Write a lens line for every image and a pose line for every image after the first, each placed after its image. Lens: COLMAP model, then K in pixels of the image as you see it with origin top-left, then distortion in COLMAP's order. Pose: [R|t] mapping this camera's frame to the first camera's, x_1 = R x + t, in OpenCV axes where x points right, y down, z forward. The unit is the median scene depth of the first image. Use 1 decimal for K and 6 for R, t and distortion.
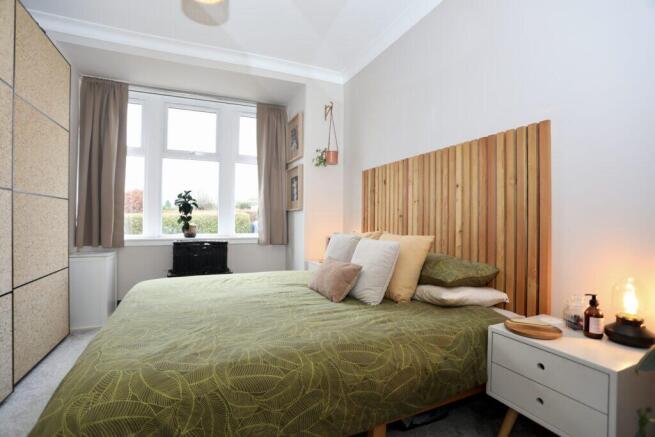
lens RADIAL K [[309.4, 0, 327.5], [0, 309.4, 218.5], [0, 0, 1]] dist [-0.067968, 0.028237]
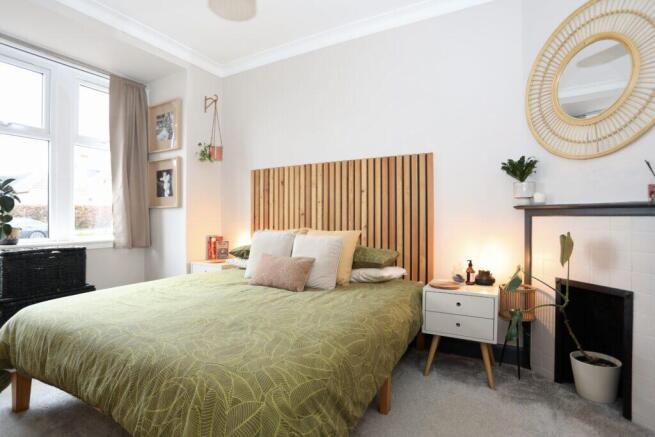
lens RADIAL K [[319.6, 0, 327.5], [0, 319.6, 218.5], [0, 0, 1]] dist [-0.074109, 0.031893]
pose [[0.810692, -0.010558, 0.585377, -0.391912], [0.004089, 0.999915, 0.012371, -0.007149], [-0.585458, -0.007635, 0.810667, -0.002772]]
